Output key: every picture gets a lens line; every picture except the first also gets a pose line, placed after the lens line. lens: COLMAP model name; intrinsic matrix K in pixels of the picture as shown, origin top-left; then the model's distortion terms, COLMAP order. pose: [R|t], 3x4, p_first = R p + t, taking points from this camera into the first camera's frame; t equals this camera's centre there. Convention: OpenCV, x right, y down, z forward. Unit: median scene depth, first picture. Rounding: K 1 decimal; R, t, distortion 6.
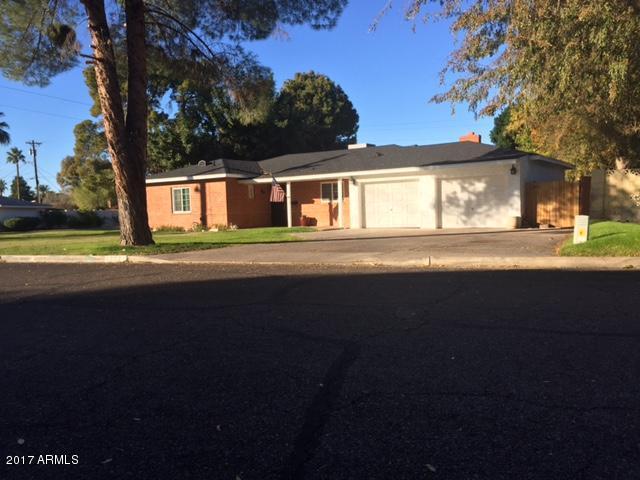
lens RADIAL K [[546.2, 0, 320.0], [0, 546.2, 240.0], [0, 0, 1]] dist [0.079714, -0.127200]
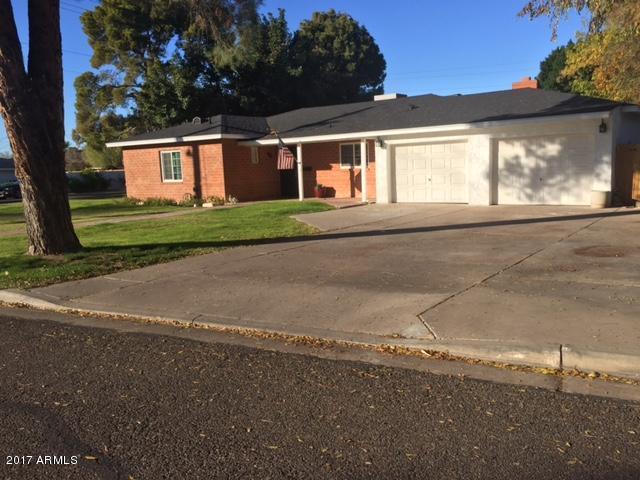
lens RADIAL K [[546.2, 0, 320.0], [0, 546.2, 240.0], [0, 0, 1]] dist [0.079714, -0.127200]
pose [[0.998975, -0.001661, -0.045235, 0.008449], [0.005398, 0.996565, 0.082633, -0.029887], [0.044942, -0.082792, 0.995553, 0.181220]]
